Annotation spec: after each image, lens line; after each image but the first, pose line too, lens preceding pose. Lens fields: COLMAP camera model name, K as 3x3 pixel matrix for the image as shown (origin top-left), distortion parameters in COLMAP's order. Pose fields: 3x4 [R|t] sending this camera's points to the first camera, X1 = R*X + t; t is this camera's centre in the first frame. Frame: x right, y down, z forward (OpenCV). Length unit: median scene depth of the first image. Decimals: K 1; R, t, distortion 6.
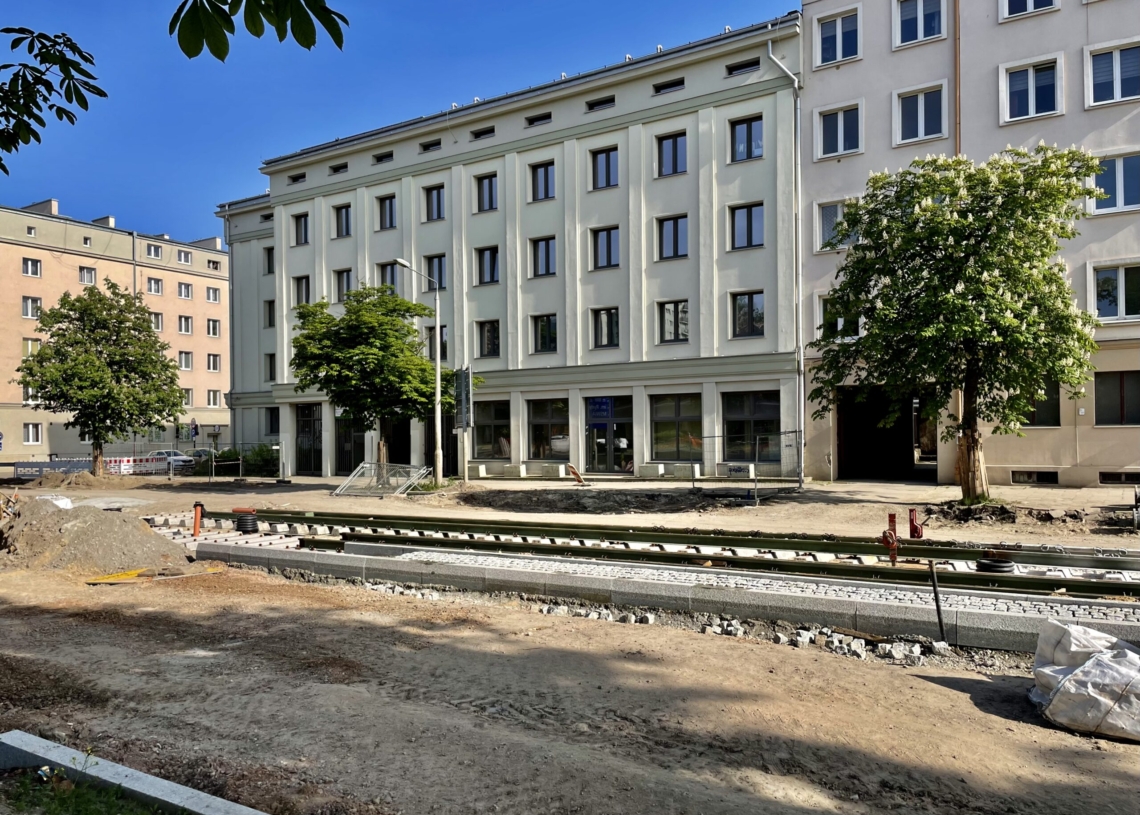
lens RADIAL K [[856.5, 0, 548.7], [0, 856.5, 430.2], [0, 0, 1]] dist [0.061017, -0.044241]
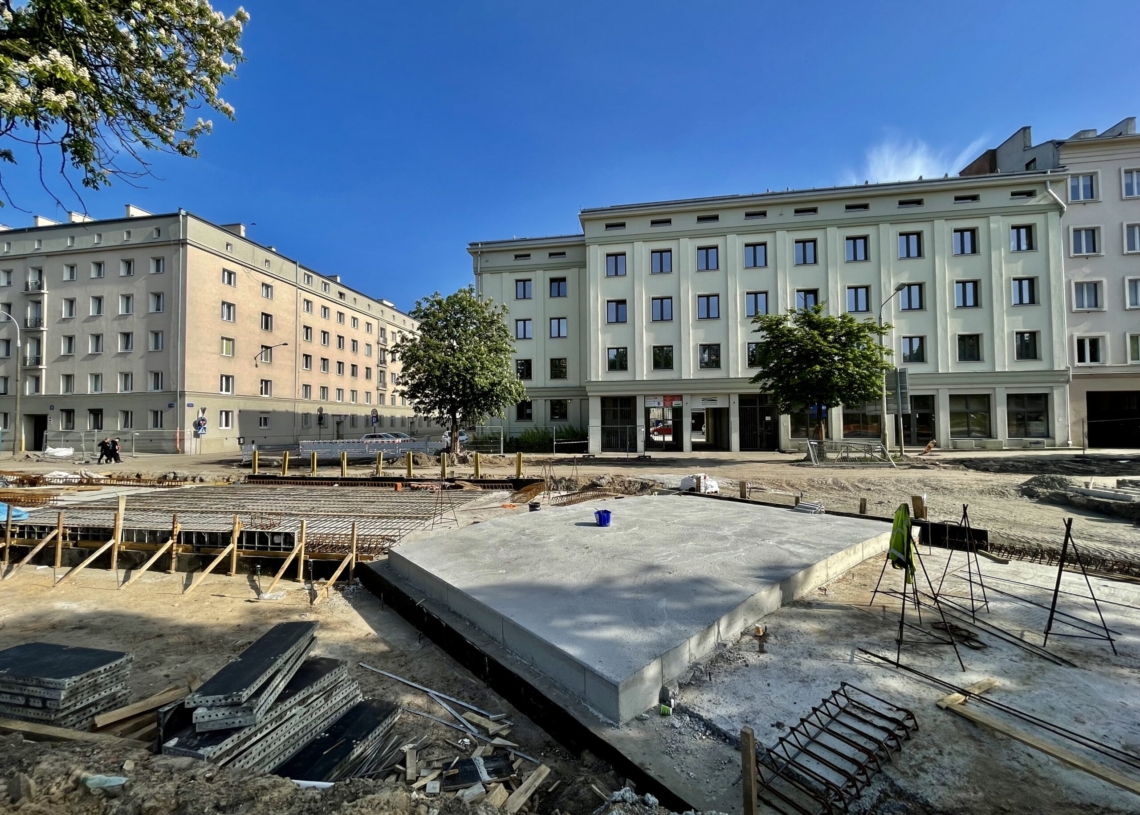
lens RADIAL K [[459.5, 0, 561.2], [0, 459.5, 411.6], [0, 0, 1]] dist [-0.000610, -0.000758]
pose [[0.919702, 0.017616, 0.392222, -0.593241], [-0.006293, 0.999526, -0.030137, 0.012354], [-0.392567, 0.025249, 0.919377, 0.368245]]
